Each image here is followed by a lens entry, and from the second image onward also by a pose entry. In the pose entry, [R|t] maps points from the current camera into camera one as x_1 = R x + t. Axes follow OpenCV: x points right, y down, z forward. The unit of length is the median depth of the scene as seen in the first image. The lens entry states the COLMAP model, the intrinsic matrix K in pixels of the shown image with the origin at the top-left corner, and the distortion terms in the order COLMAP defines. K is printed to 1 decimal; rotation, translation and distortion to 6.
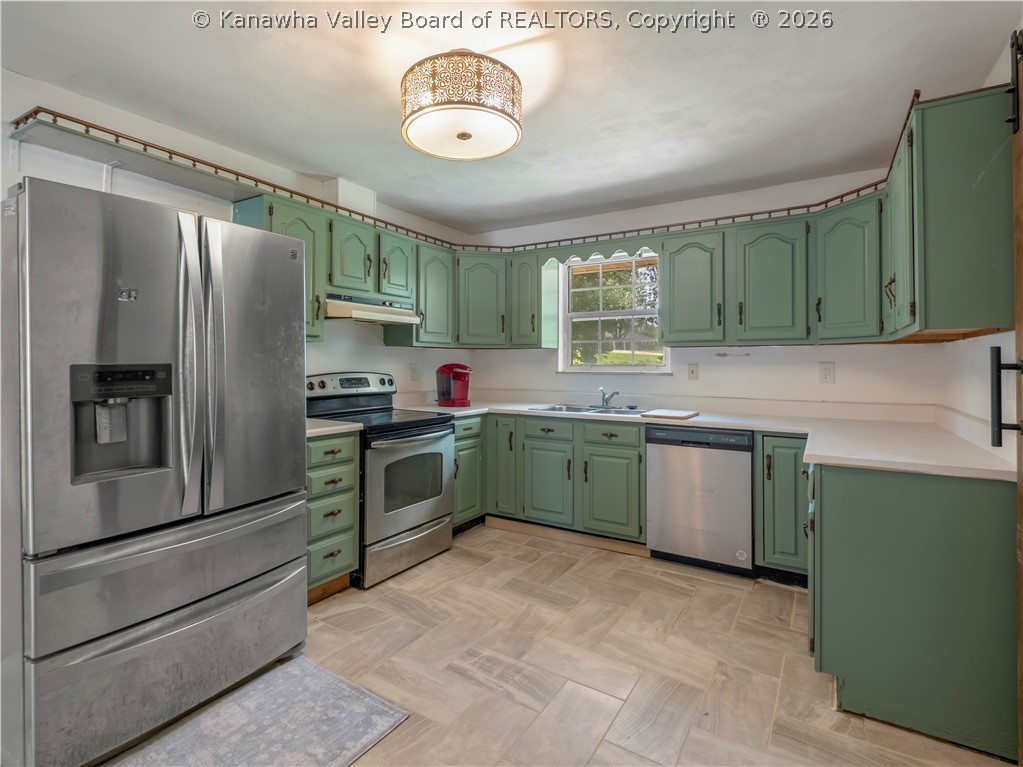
lens RADIAL K [[507.3, 0, 511.6], [0, 507.3, 367.8], [0, 0, 1]] dist [0.000022, -0.001681]
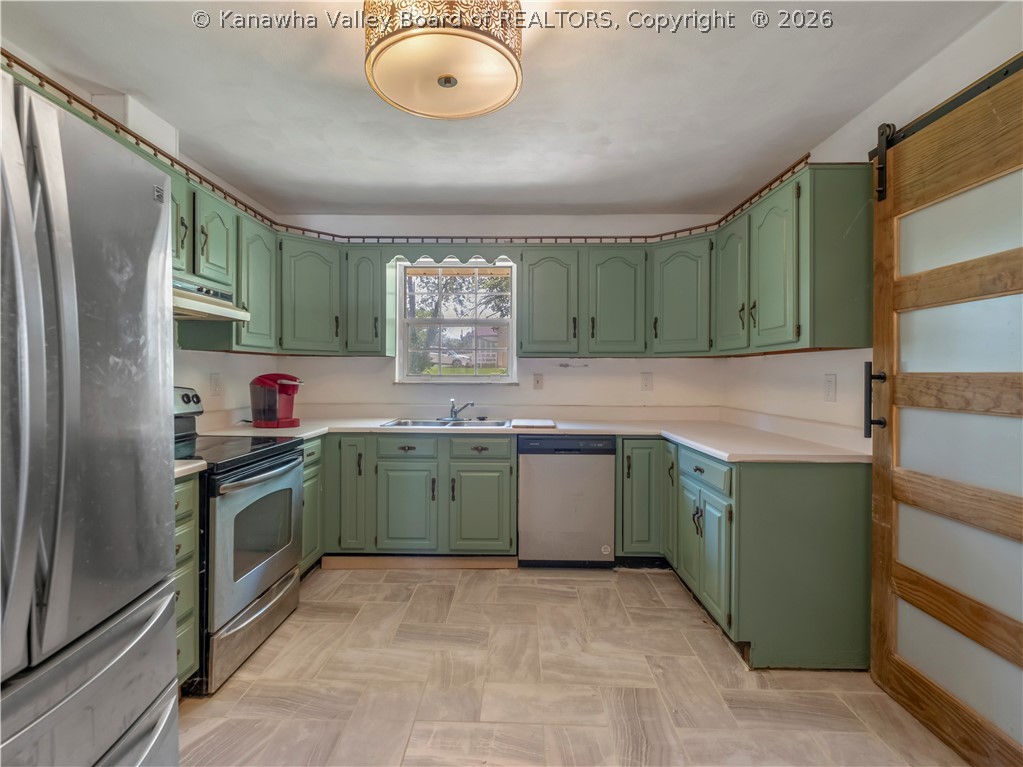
lens RADIAL K [[497.5, 0, 511.5], [0, 497.5, 383.5], [0, 0, 1]] dist [0.017819, -0.015376]
pose [[0.859285, -0.009551, 0.511407, -0.242497], [0.002651, 0.999895, 0.014219, -0.003310], [-0.511490, -0.010862, 0.859221, 0.170522]]
